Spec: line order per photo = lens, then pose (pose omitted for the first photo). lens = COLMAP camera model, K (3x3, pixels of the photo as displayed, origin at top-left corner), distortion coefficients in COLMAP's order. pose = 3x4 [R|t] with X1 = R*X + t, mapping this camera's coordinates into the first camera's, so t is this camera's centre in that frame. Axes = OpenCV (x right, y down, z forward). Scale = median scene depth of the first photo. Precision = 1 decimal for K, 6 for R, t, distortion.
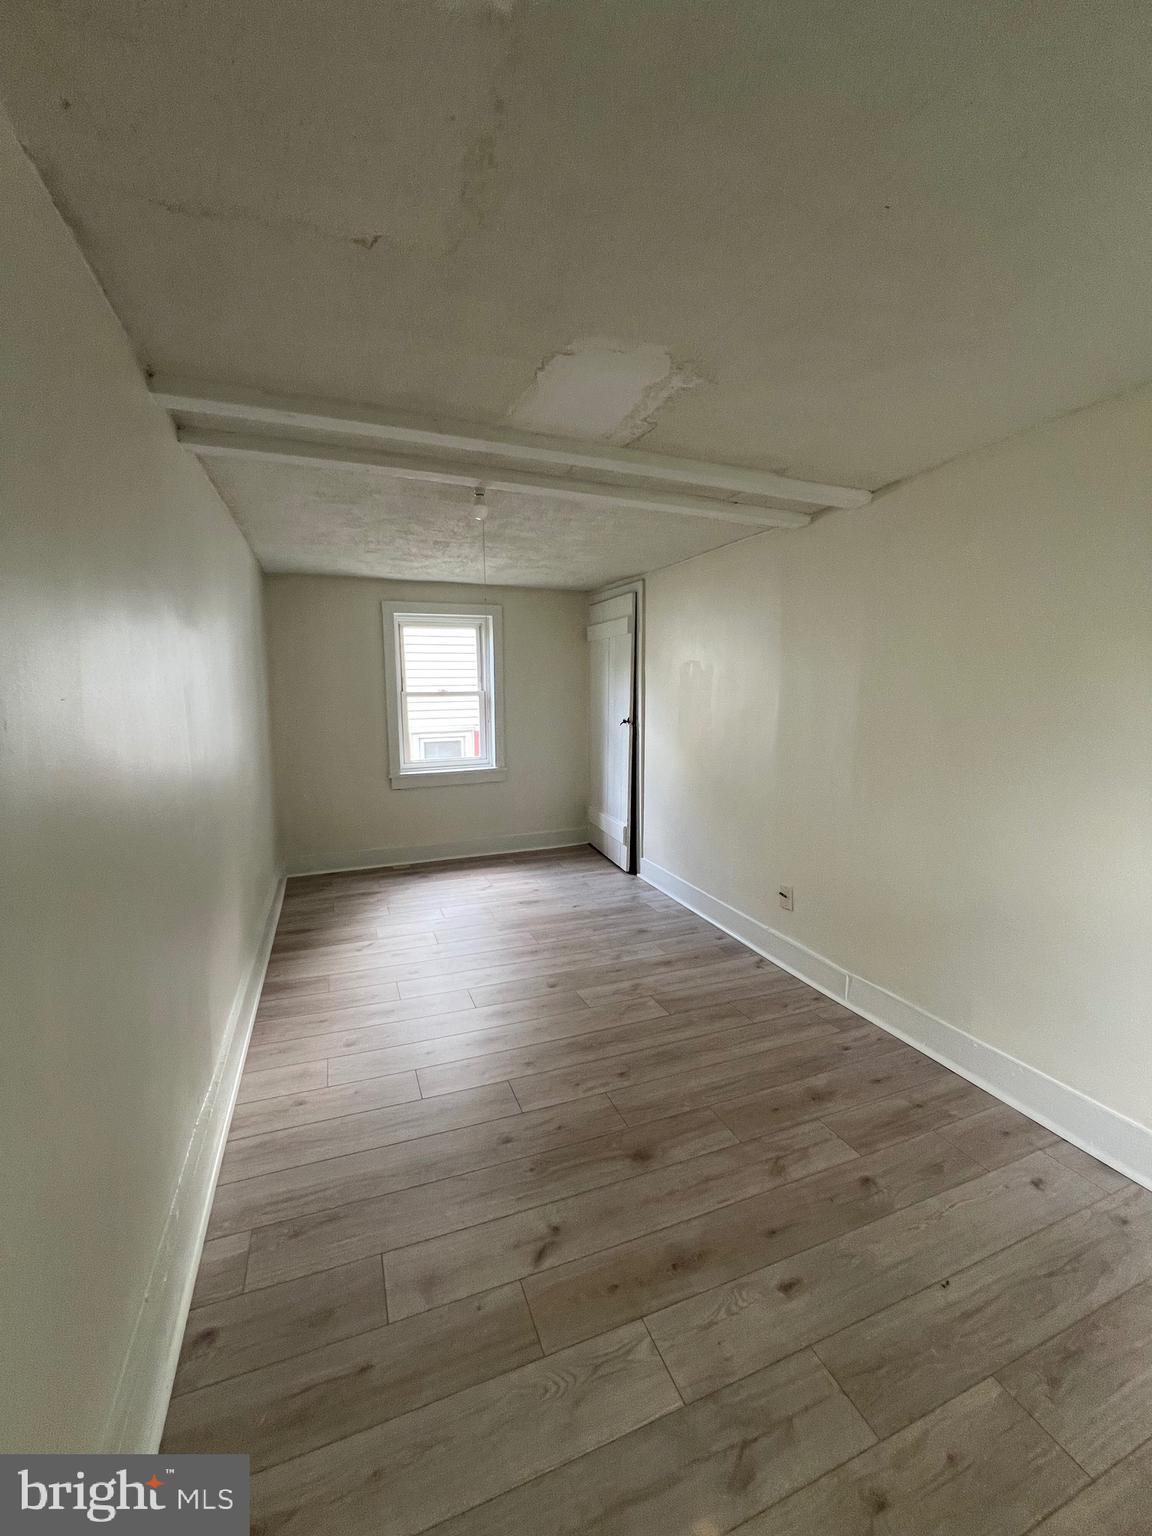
lens RADIAL K [[619.2, 0, 575.4], [0, 619.2, 772.5], [0, 0, 1]] dist [0.000050, -0.000002]
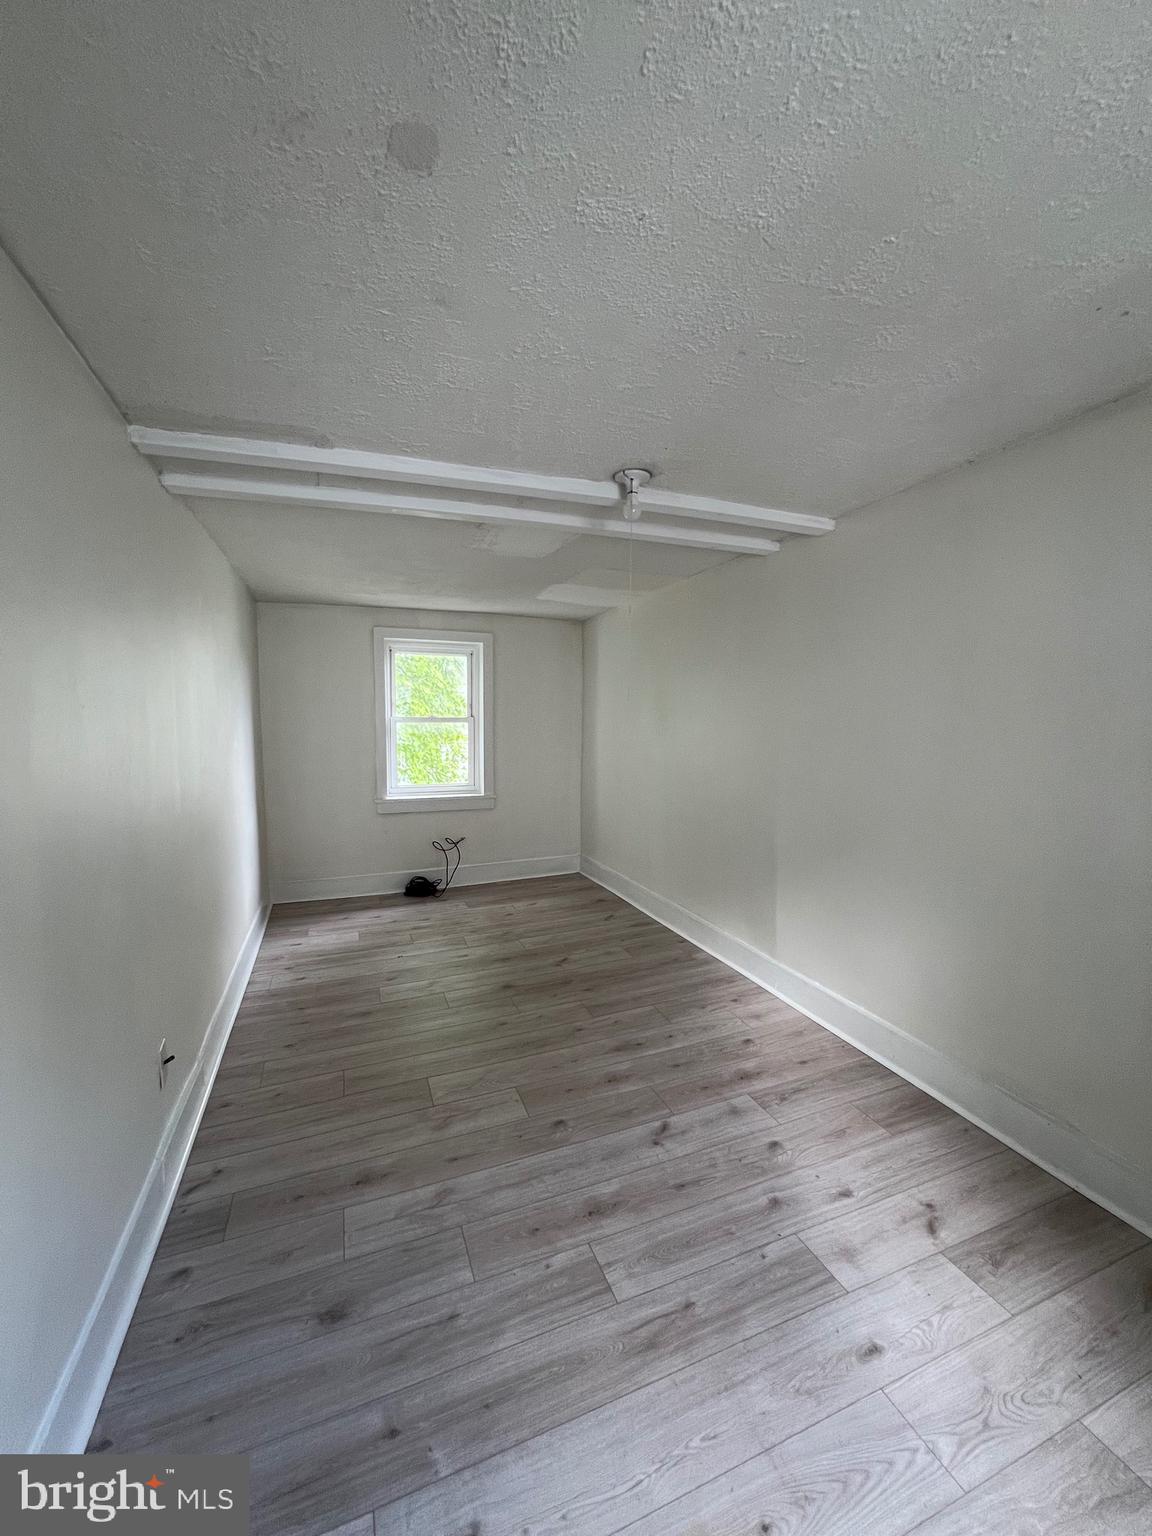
lens RADIAL K [[619.2, 0, 583.0], [0, 619.2, 765.5], [0, 0, 1]] dist [0.000050, -0.000002]
pose [[-0.999948, 0.010170, -0.000338, -0.068412], [0.009863, 0.976863, 0.213640, -0.213232], [0.002503, 0.213625, -0.976912, 1.594156]]
